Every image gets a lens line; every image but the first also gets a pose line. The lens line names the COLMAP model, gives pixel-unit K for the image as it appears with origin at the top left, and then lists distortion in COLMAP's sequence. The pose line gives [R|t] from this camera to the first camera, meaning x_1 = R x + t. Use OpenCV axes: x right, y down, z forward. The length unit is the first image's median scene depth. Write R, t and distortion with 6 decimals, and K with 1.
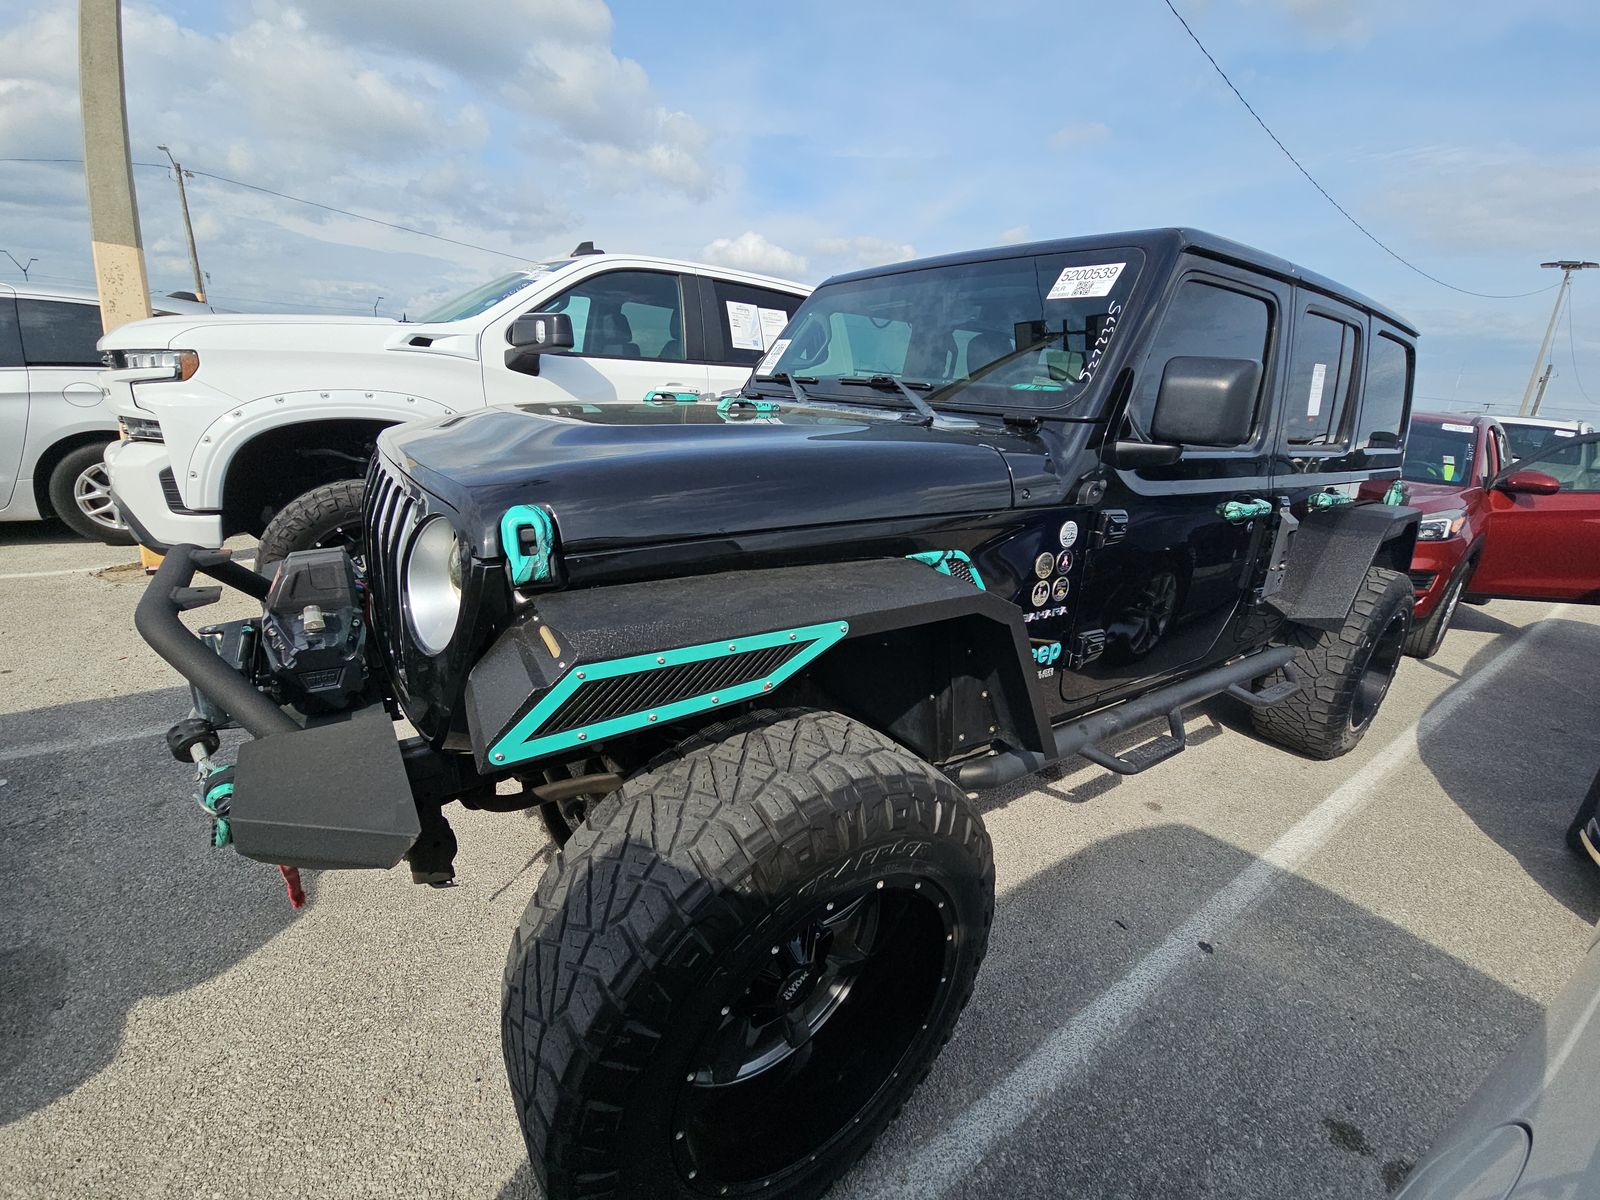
lens RADIAL K [[654.7, 0, 800.0], [0, 654.7, 600.0], [0, 0, 1]] dist [0.020766, -0.014921]
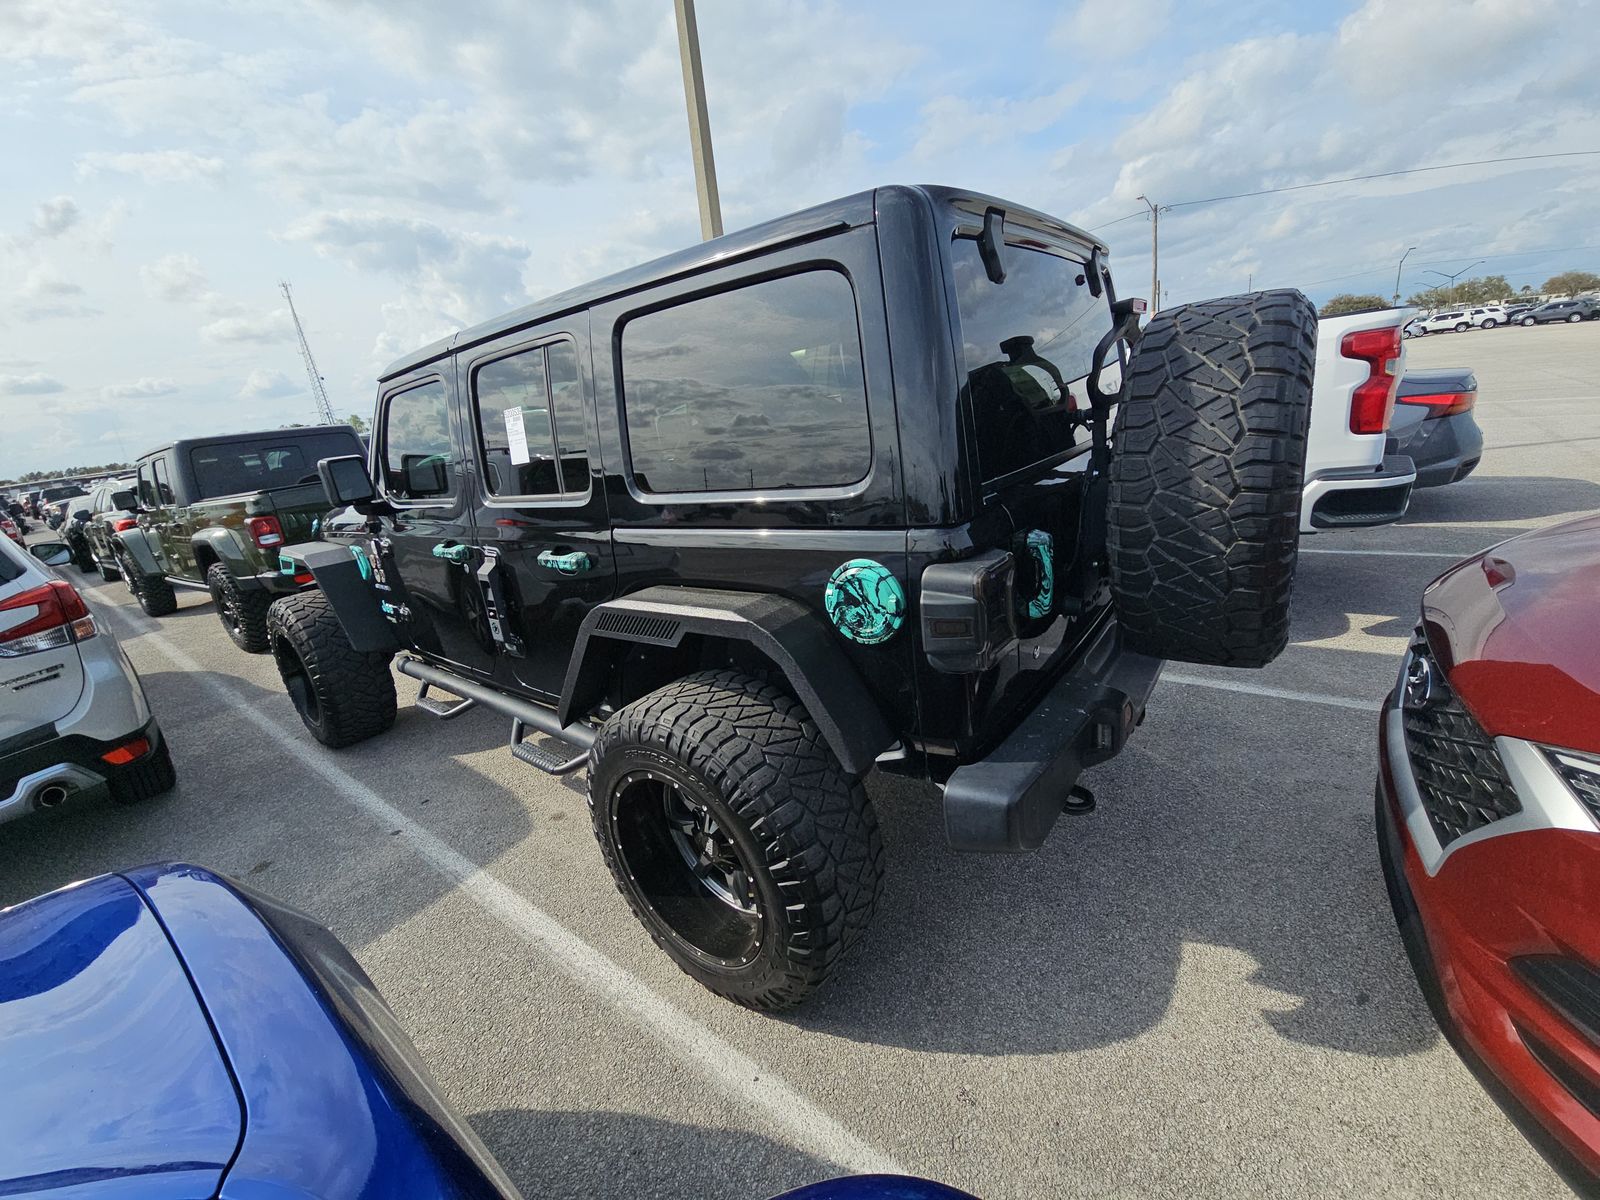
lens RADIAL K [[654.7, 0, 800.0], [0, 654.7, 600.0], [0, 0, 1]] dist [0.020766, -0.014921]
pose [[0.257109, 0.175439, -0.950324, 1.810281], [-0.147180, 0.979020, 0.140917, -0.289298], [0.955109, 0.103638, 0.277536, 1.157670]]
